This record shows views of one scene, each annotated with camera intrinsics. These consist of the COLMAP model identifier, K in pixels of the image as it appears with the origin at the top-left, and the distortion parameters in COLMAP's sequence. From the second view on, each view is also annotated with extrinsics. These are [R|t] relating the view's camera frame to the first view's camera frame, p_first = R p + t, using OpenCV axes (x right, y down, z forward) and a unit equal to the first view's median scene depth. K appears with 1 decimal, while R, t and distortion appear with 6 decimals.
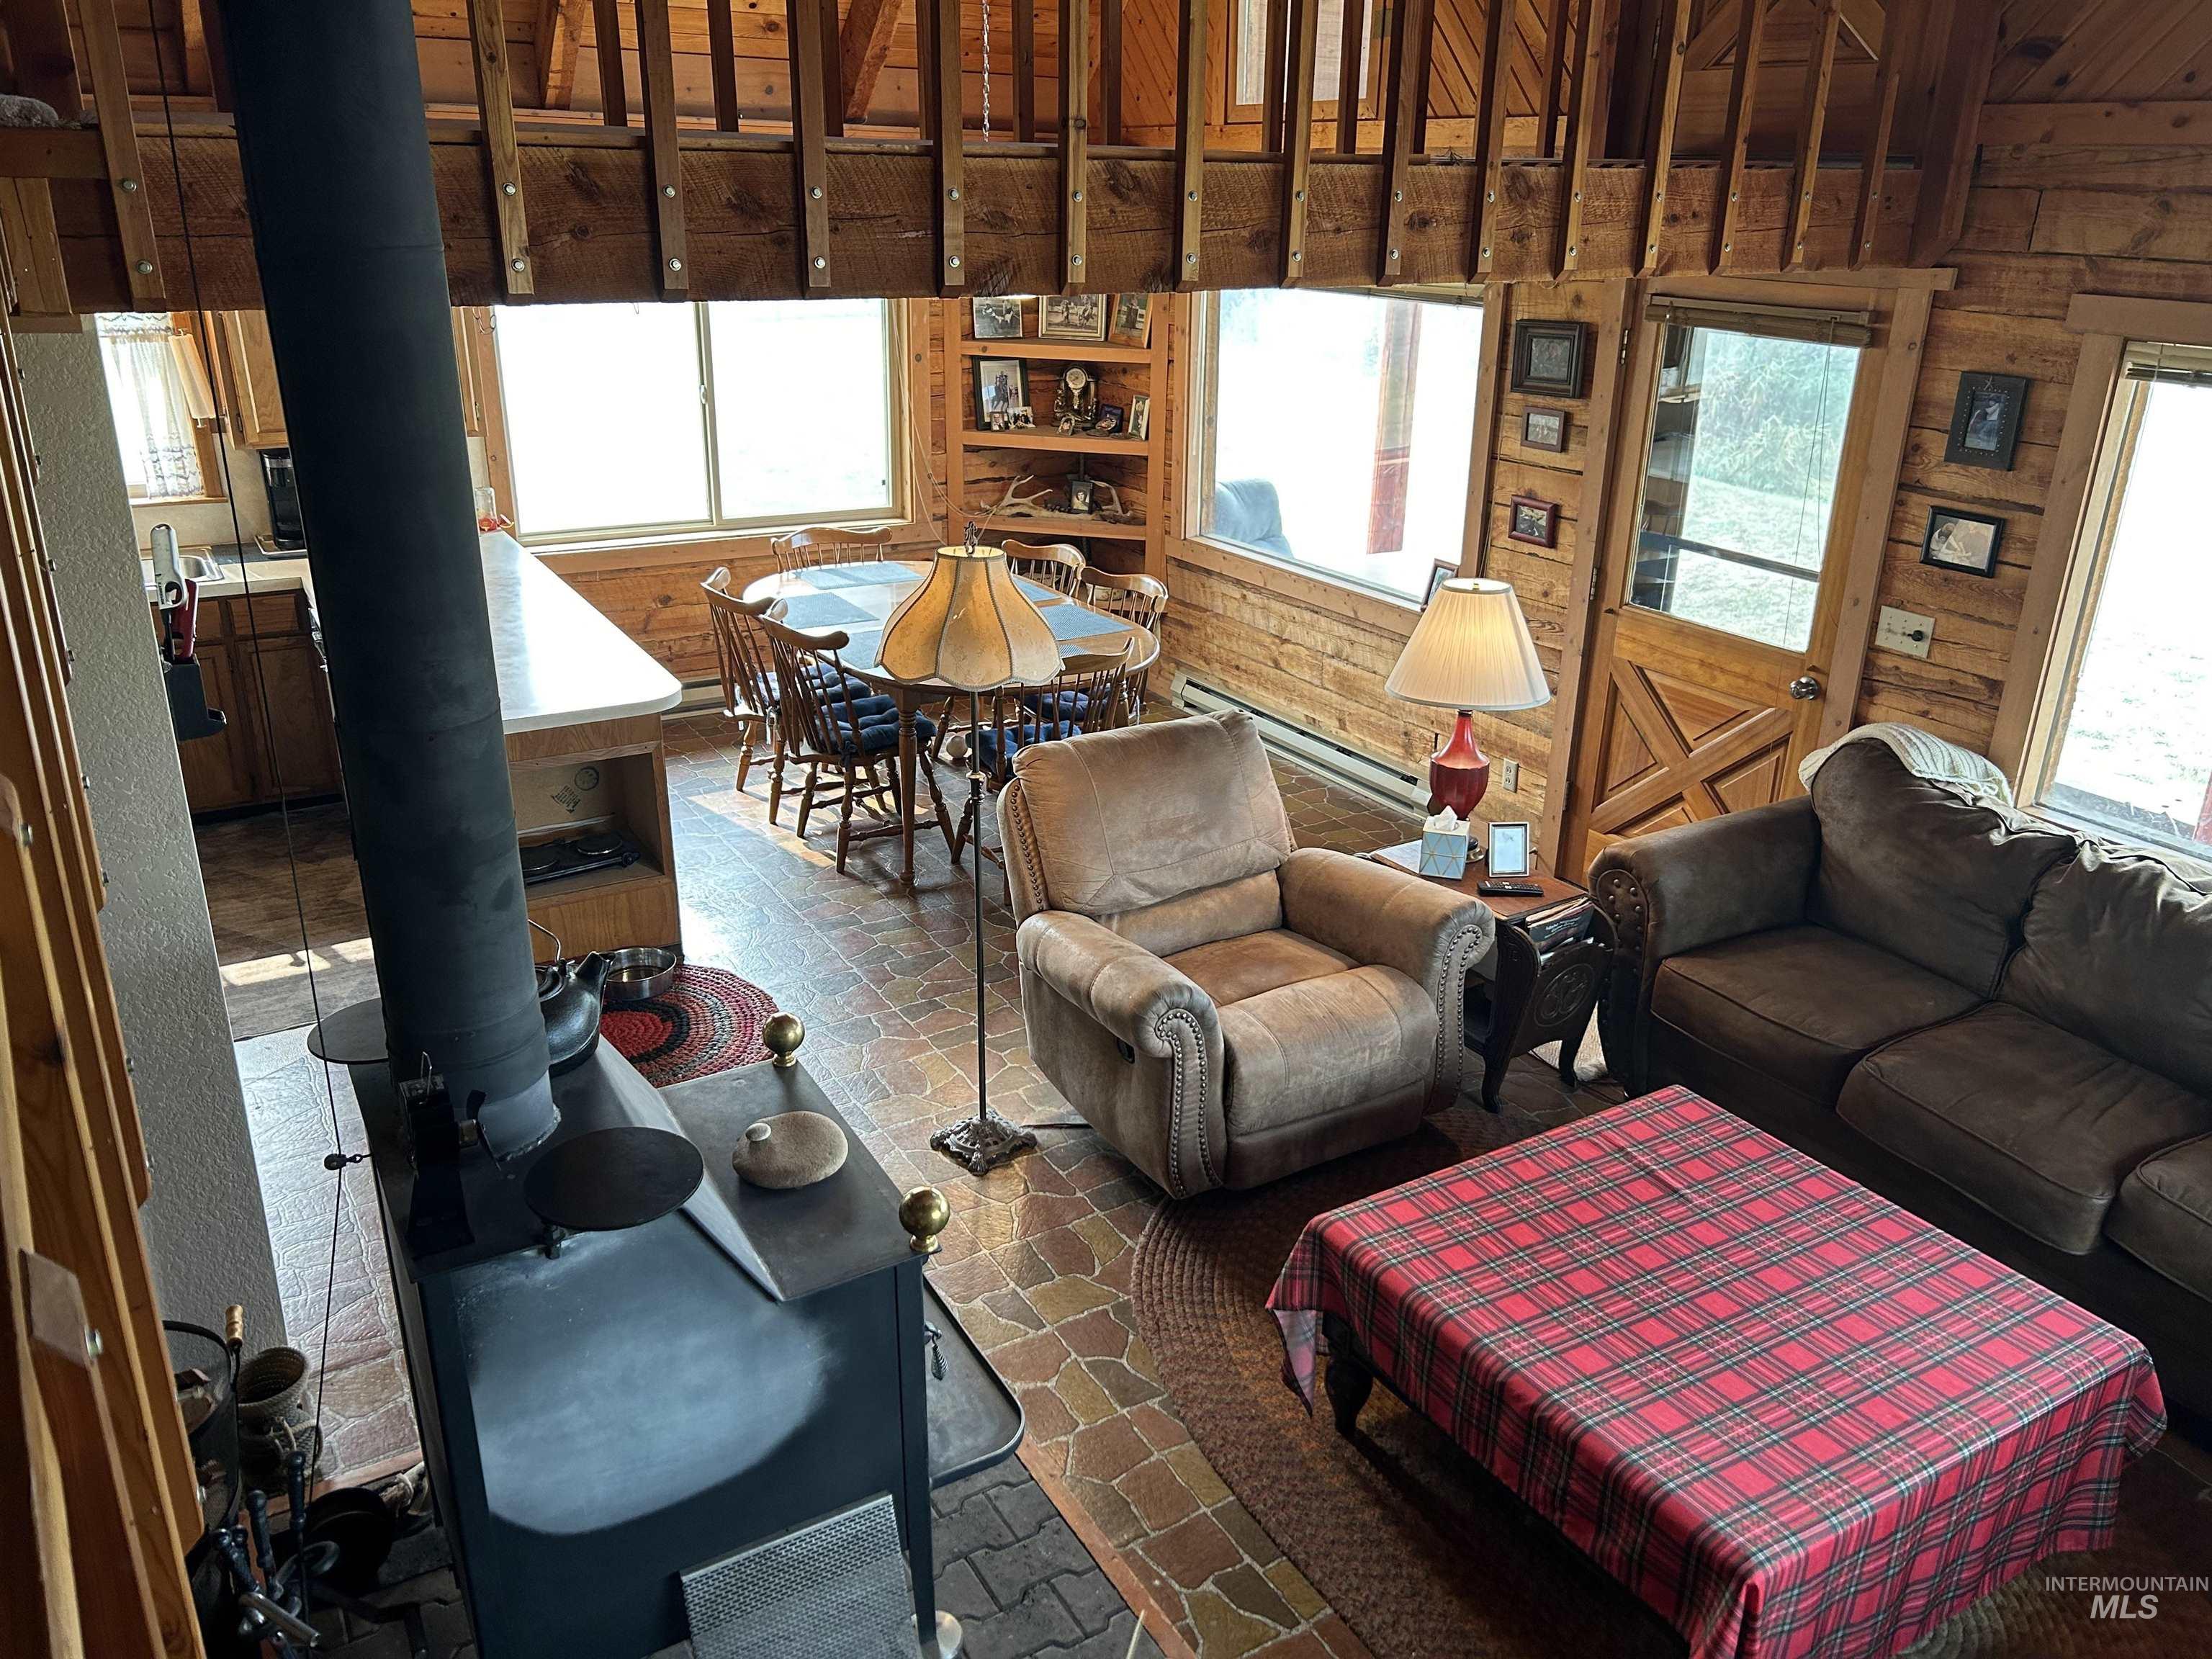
lens RADIAL K [[1657.7, 0, 1098.5], [0, 1657.7, 831.5], [0, 0, 1]] dist [0.054332, 0.000179]
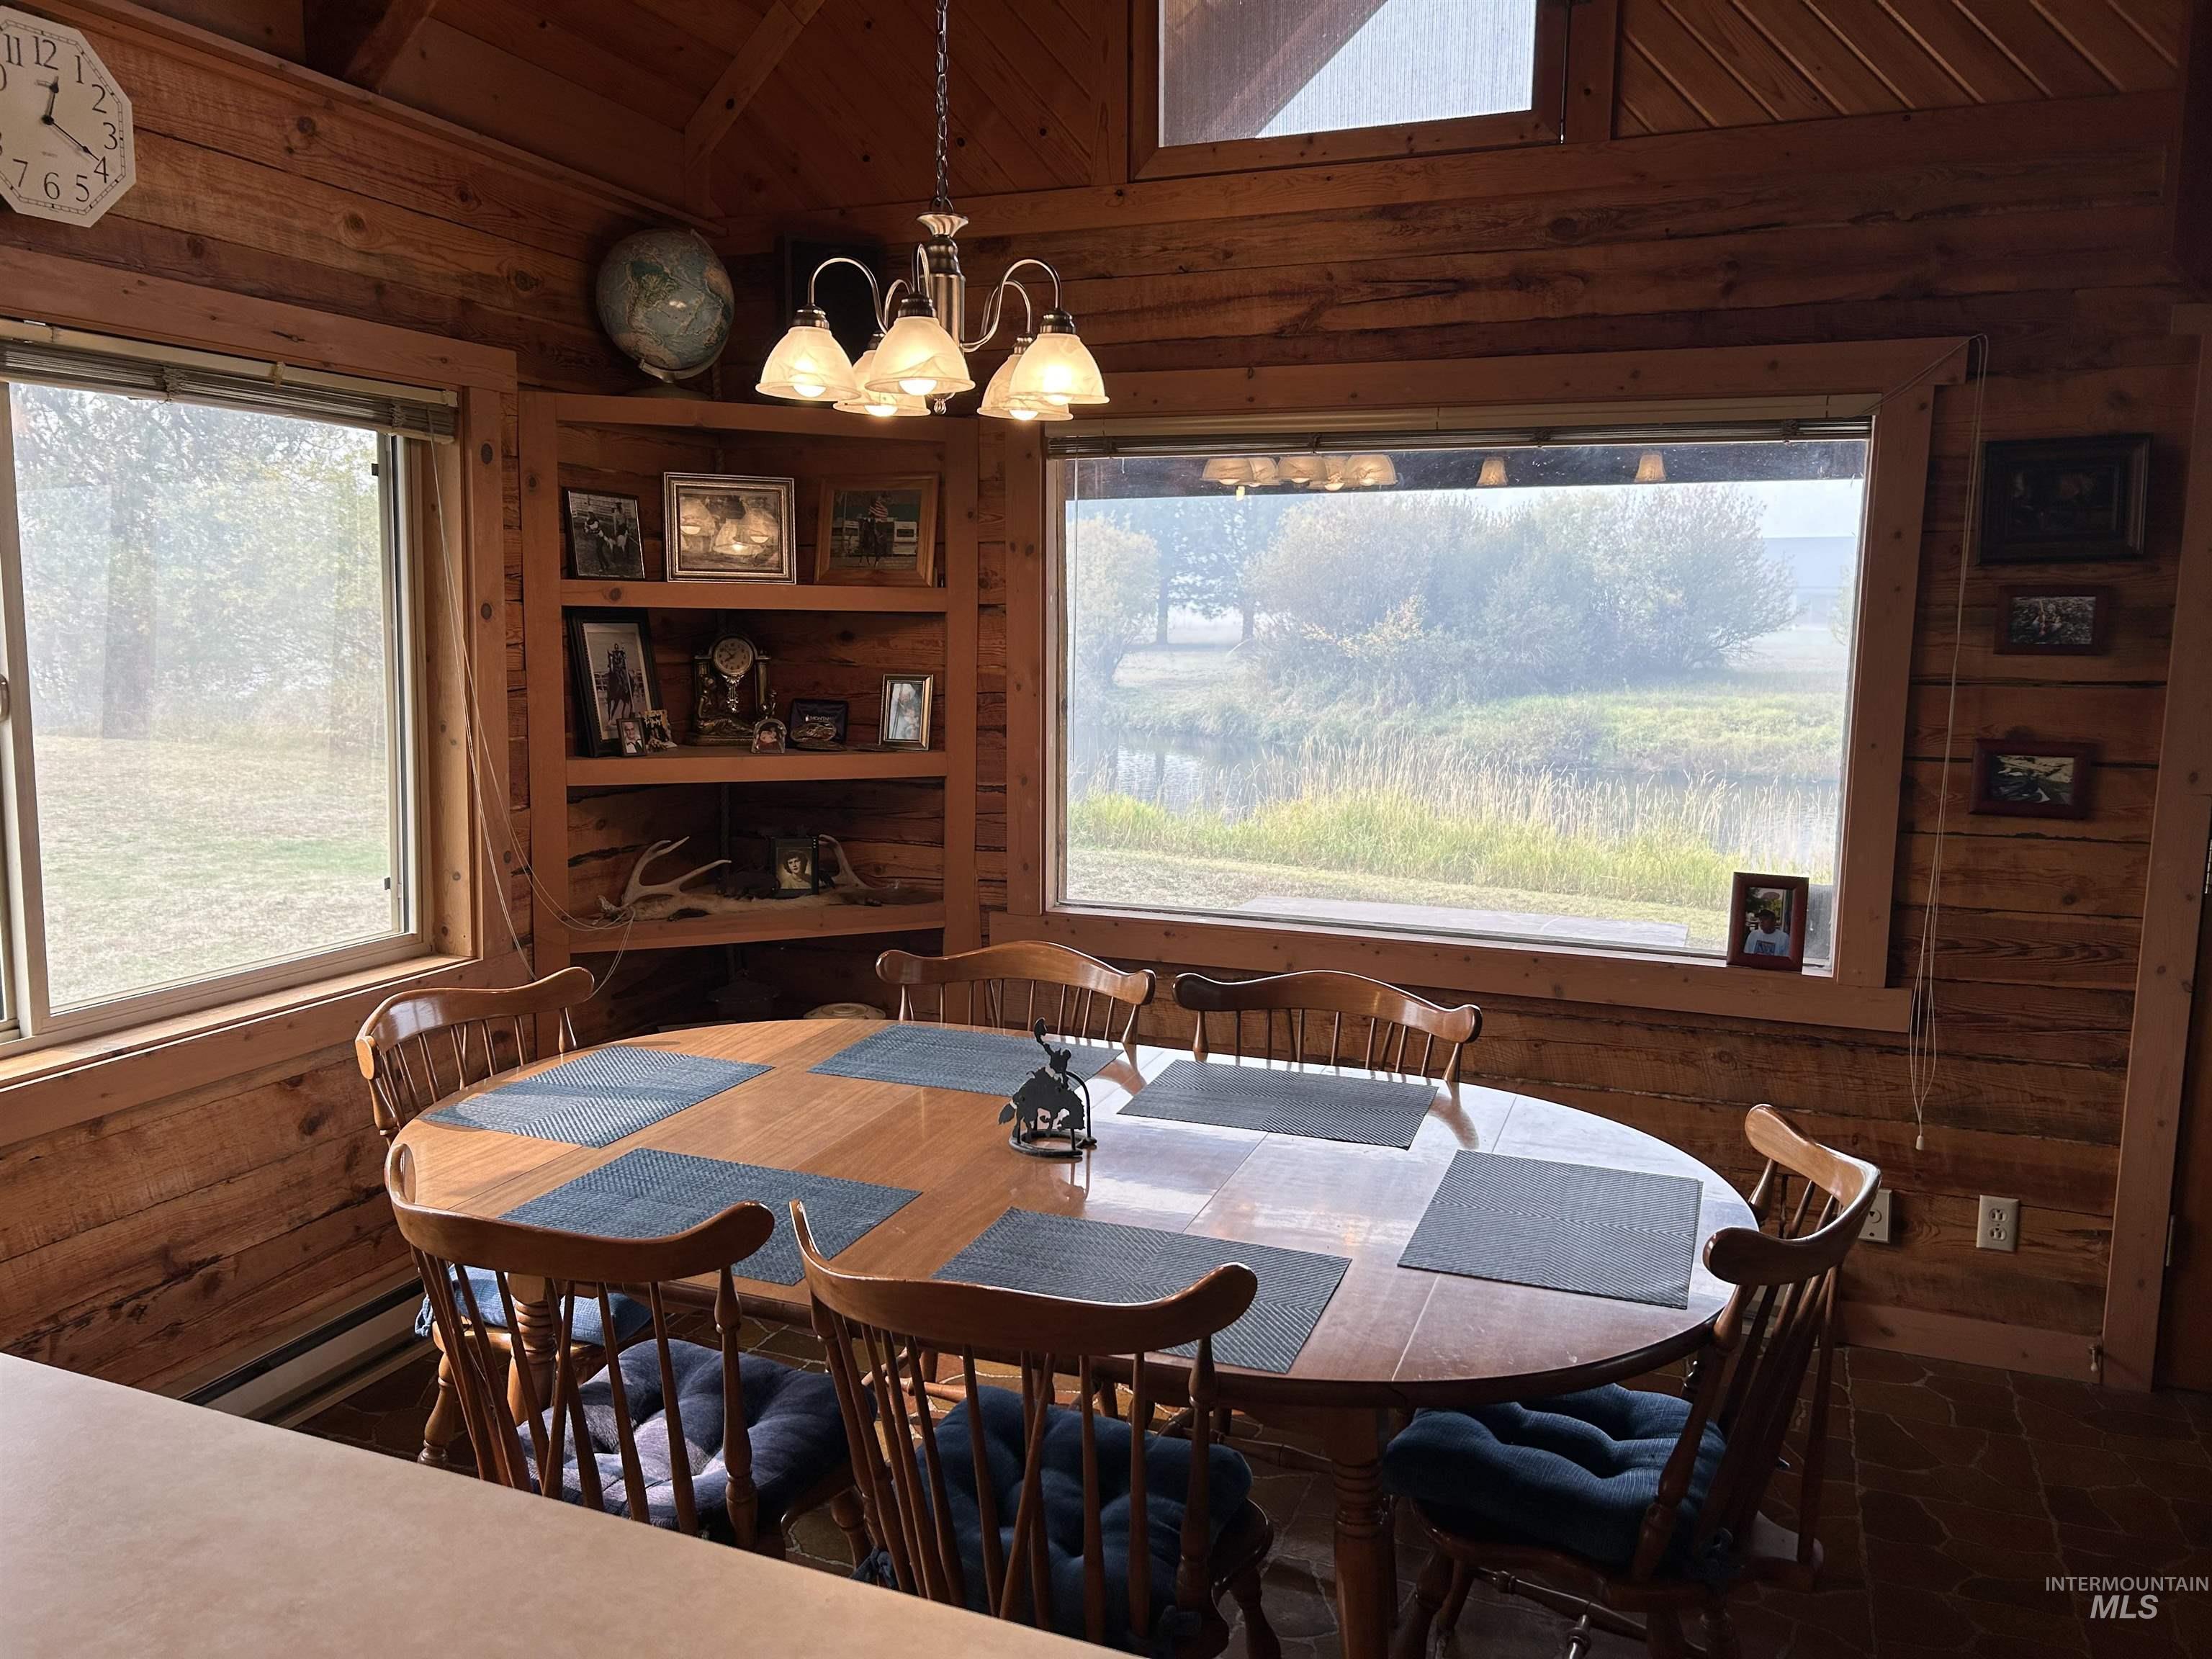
lens RADIAL K [[1657.7, 0, 1106.1], [0, 1657.7, 827.2], [0, 0, 1]] dist [0.054332, 0.000179]
pose [[0.789633, -0.091483, 0.606721, -0.253464], [0.226166, 0.962593, -0.149208, -0.113424], [-0.570375, 0.255039, 0.780786, 0.534347]]
